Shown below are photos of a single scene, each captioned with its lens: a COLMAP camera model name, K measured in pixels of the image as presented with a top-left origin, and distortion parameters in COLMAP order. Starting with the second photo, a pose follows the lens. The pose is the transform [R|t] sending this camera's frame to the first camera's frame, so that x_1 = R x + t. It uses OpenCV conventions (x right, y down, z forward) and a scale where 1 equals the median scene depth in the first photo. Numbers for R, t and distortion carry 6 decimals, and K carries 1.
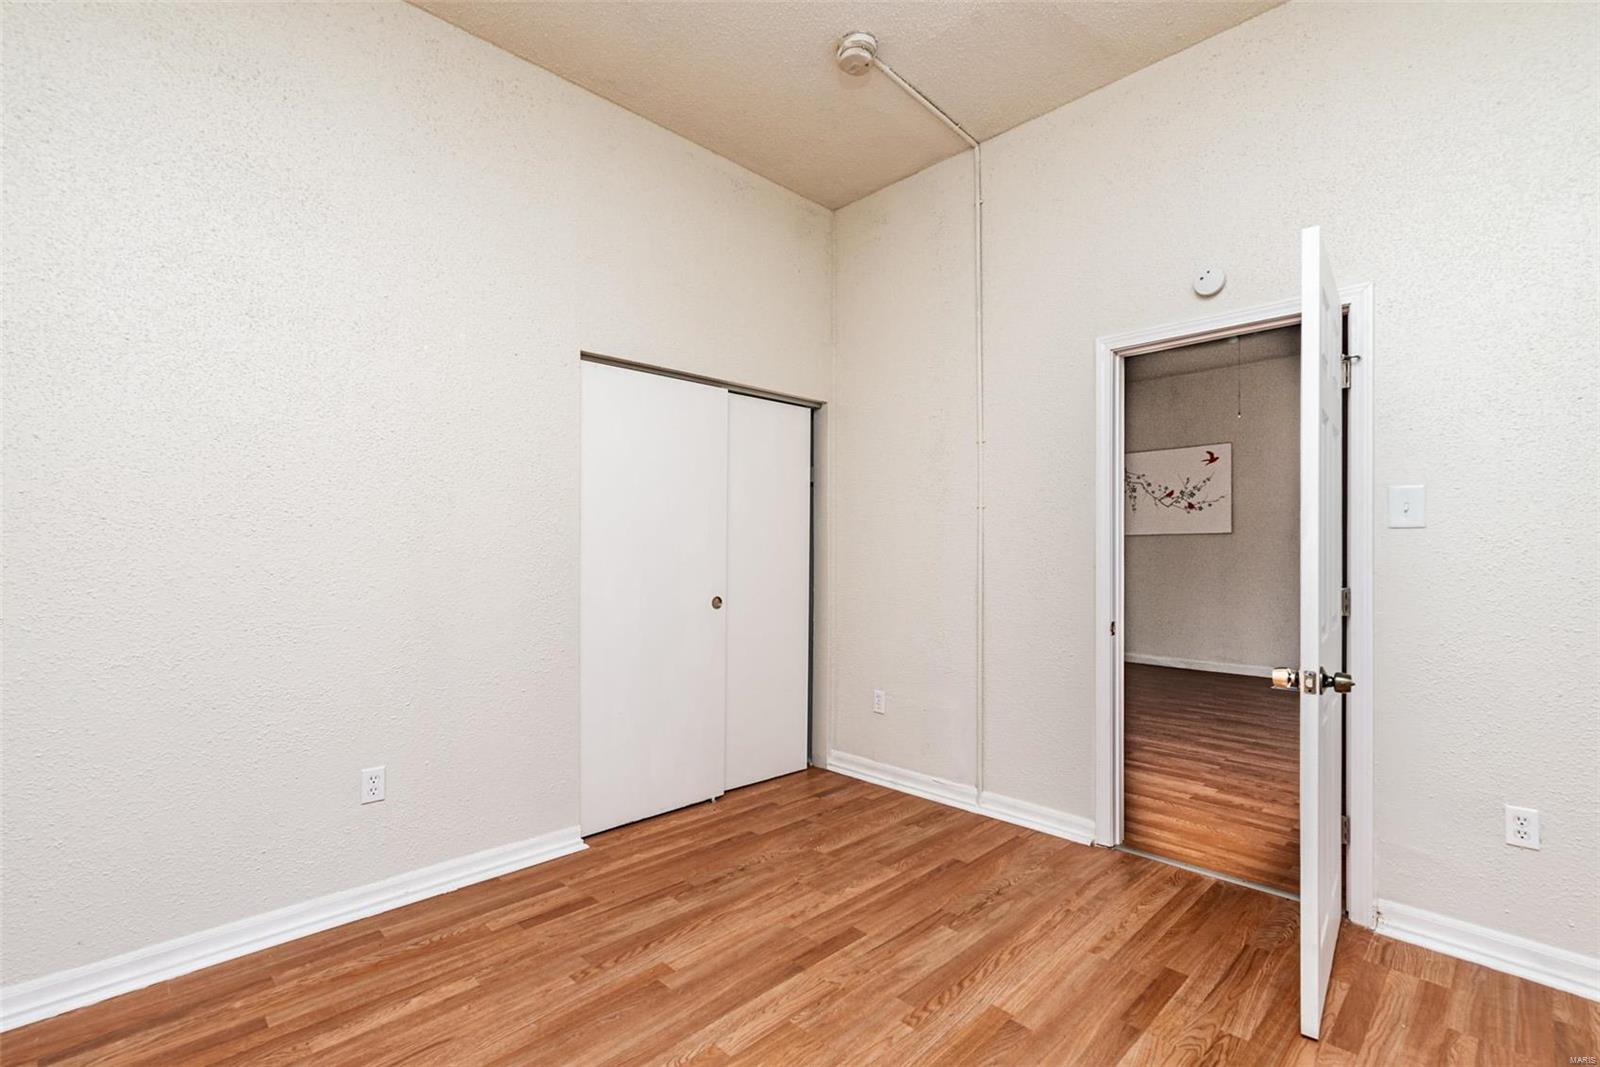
lens RADIAL K [[709.3, 0, 801.7], [0, 709.3, 544.7], [0, 0, 1]] dist [0.001619, 0.000173]
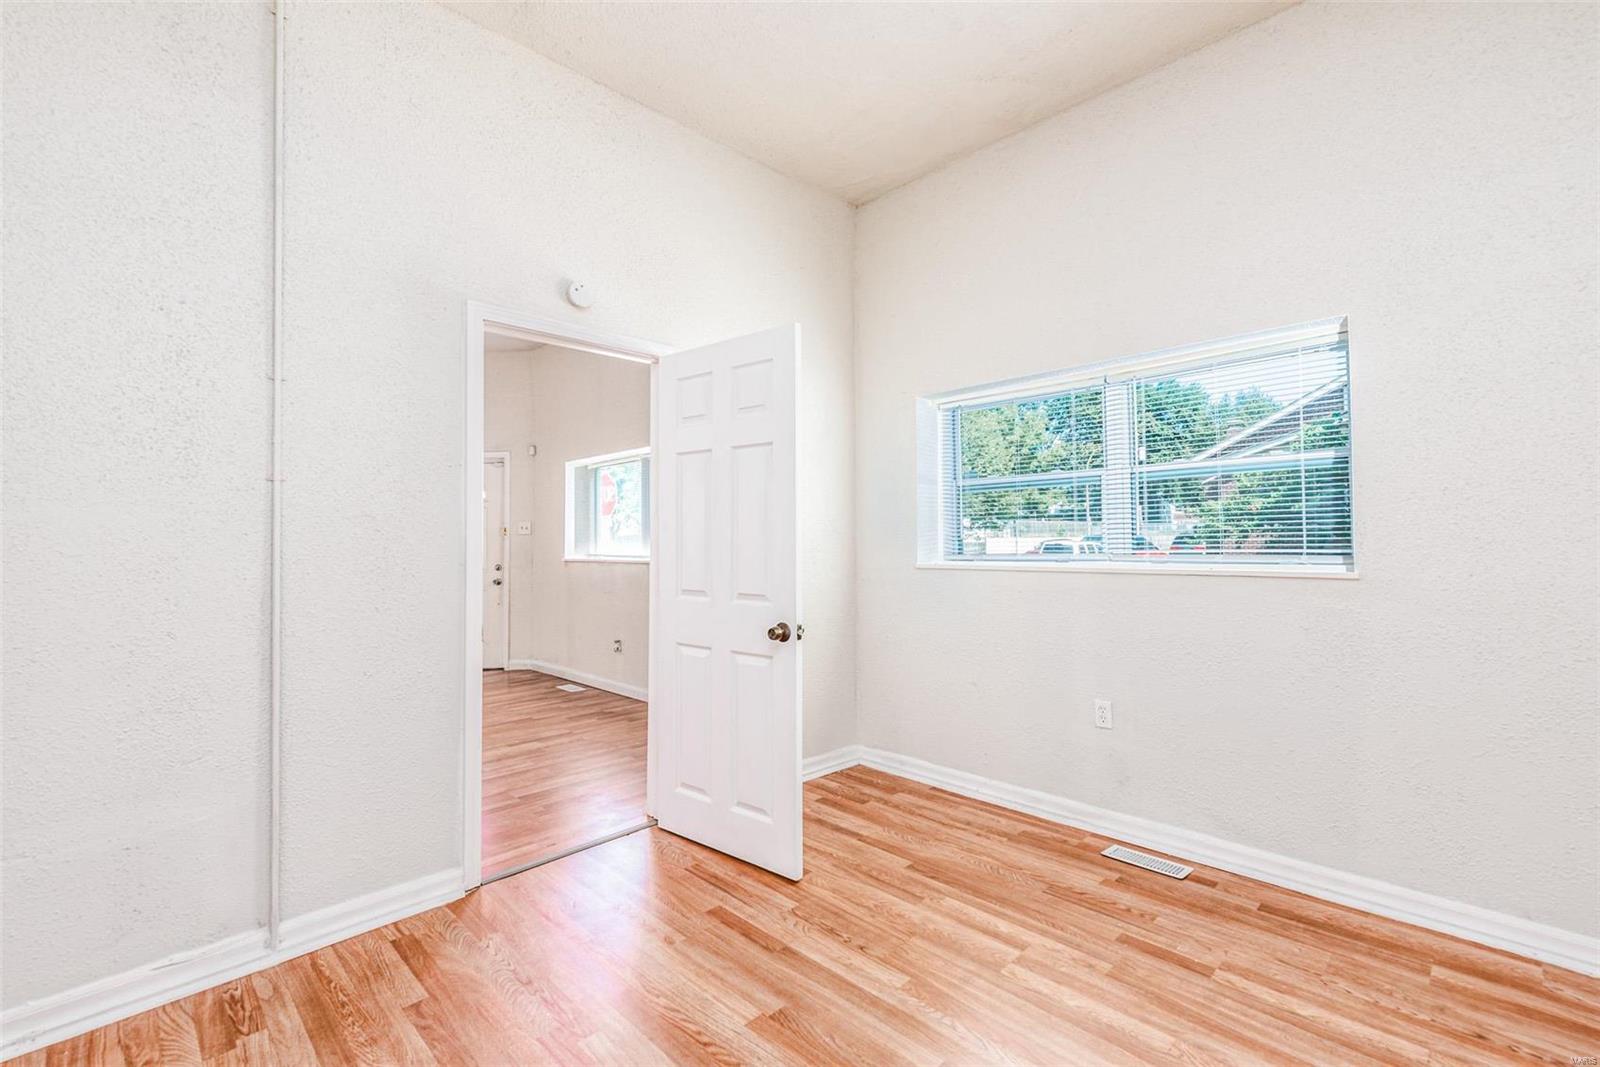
lens RADIAL K [[717.2, 0, 805.1], [0, 717.2, 530.5], [0, 0, 1]] dist [0.001961, 0.000220]
pose [[-0.009370, 0.014230, 0.999855, -0.403276], [0.002657, 0.999896, -0.014205, 0.004853], [-0.999953, 0.002523, -0.009407, 0.541866]]
